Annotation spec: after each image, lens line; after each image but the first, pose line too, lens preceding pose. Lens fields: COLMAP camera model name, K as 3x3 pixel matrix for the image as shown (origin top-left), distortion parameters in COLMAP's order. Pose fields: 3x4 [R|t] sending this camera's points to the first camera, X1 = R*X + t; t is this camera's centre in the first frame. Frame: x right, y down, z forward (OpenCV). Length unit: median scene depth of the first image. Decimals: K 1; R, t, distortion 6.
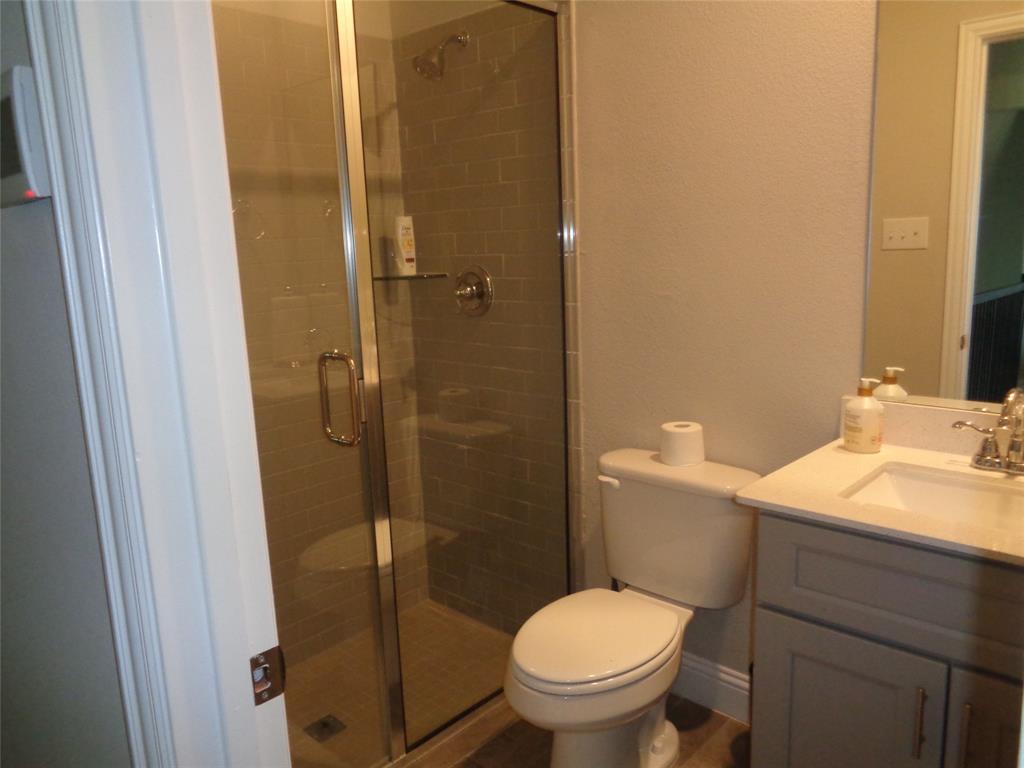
lens RADIAL K [[767.3, 0, 514.2], [0, 767.3, 381.3], [0, 0, 1]] dist [0.001063, -0.003717]
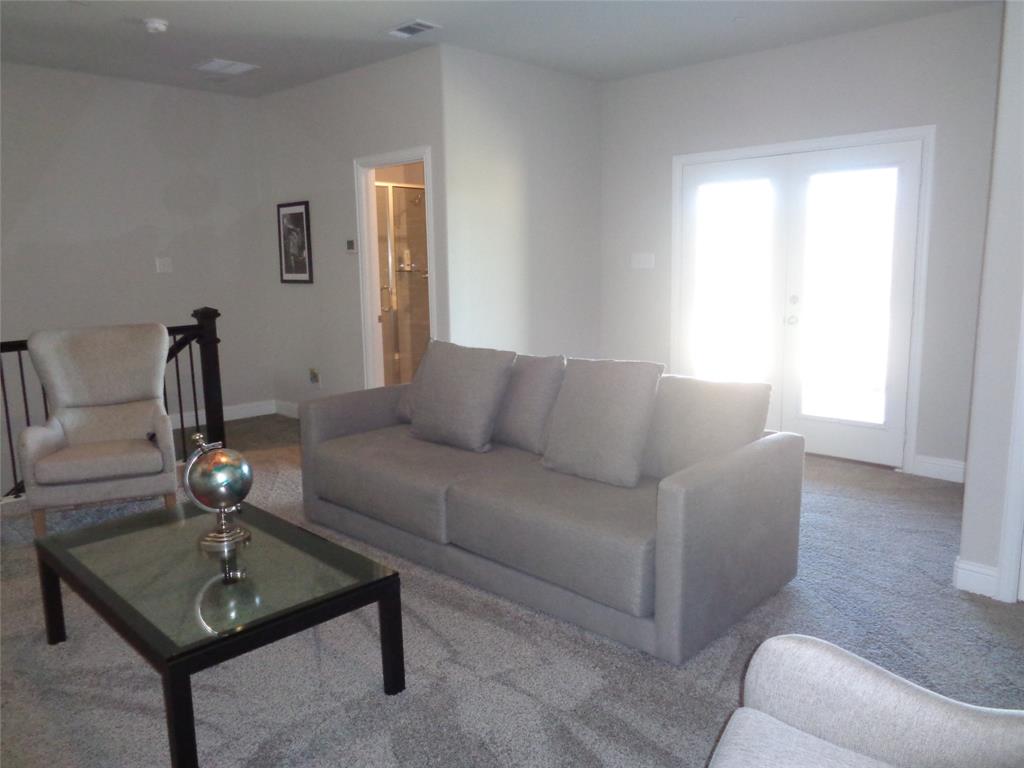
lens RADIAL K [[767.3, 0, 510.6], [0, 767.3, 387.4], [0, 0, 1]] dist [0.001063, -0.003717]
pose [[0.999297, 0.026359, -0.026656, 0.332140], [-0.026905, 0.999431, -0.020343, 0.345425], [0.026105, 0.021046, 0.999438, -1.836381]]
